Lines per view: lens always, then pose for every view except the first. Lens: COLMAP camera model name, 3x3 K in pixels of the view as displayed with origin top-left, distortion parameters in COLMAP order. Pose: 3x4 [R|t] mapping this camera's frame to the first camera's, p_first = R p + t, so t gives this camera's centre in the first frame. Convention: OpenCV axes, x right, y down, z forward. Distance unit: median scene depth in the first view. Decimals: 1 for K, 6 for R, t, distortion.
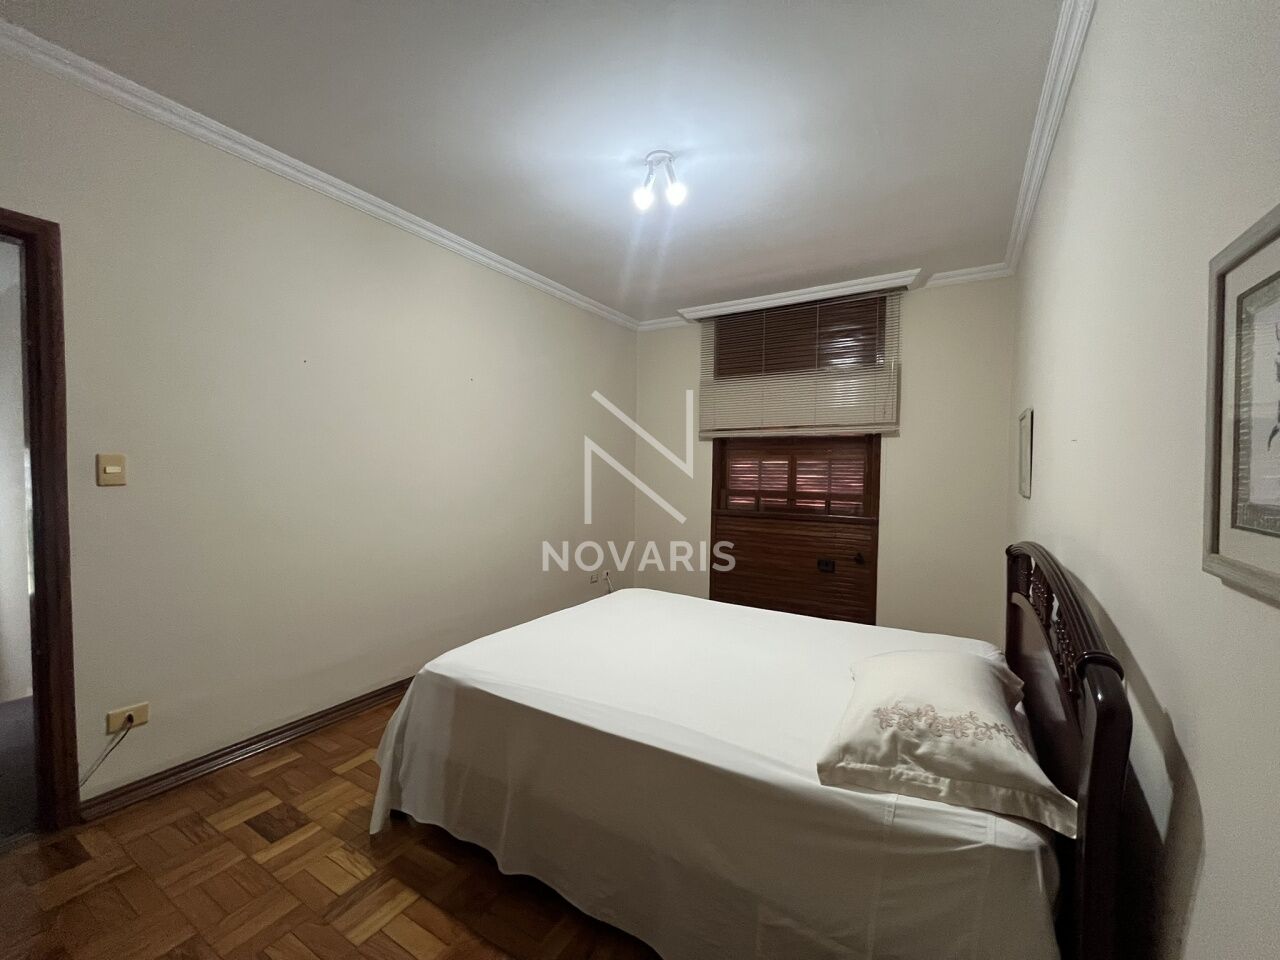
lens RADIAL K [[521.8, 0, 637.7], [0, 521.8, 475.1], [0, 0, 1]] dist [-0.001145, -0.000246]
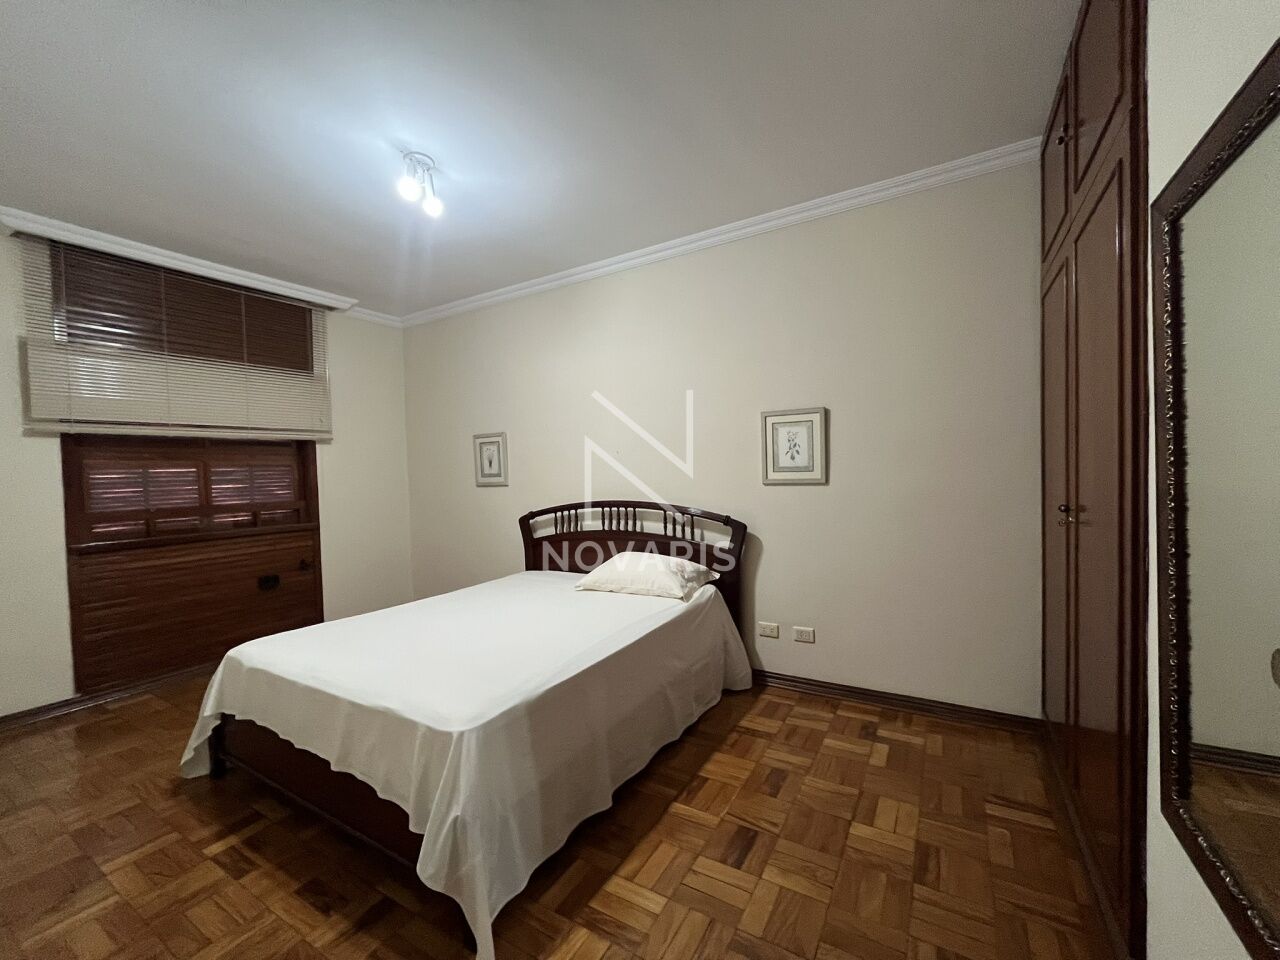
lens RADIAL K [[521.8, 0, 635.5], [0, 521.8, 479.7], [0, 0, 1]] dist [-0.001145, -0.000246]
pose [[-0.001020, -0.029609, 0.999561, -0.537284], [0.043906, 0.998596, 0.029625, -0.004017], [-0.999035, 0.043917, 0.000282, 0.343854]]
